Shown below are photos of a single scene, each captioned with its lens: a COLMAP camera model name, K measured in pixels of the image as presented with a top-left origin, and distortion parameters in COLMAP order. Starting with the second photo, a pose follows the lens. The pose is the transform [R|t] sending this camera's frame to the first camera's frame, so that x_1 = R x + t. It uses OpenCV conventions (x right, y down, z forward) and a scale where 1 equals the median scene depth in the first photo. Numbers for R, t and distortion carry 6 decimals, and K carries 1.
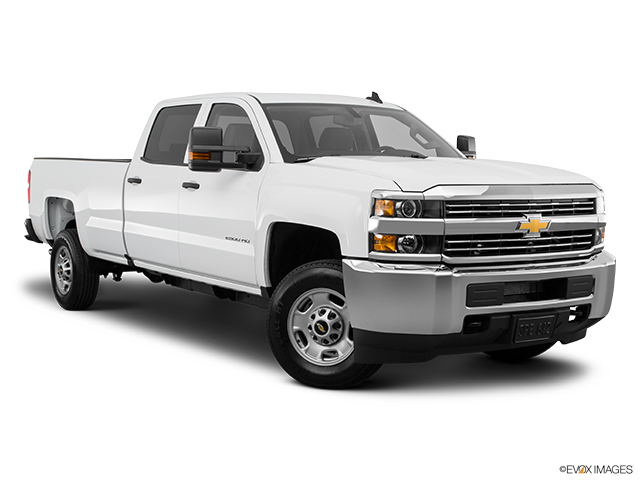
lens RADIAL K [[977.4, 0, 320.0], [0, 977.4, 240.0], [0, 0, 1]] dist [0.021696, 0.025861]
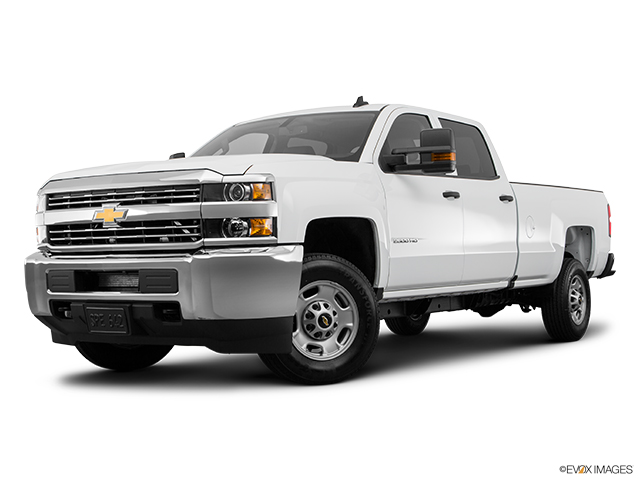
lens RADIAL K [[977.4, 0, 320.0], [0, 977.4, 240.0], [0, 0, 1]] dist [0.021696, 0.025861]
pose [[0.383552, -0.037311, -0.922765, 1.199750], [-0.042087, 0.997439, -0.057824, 0.058000], [0.922560, 0.061015, 0.380999, 0.811080]]
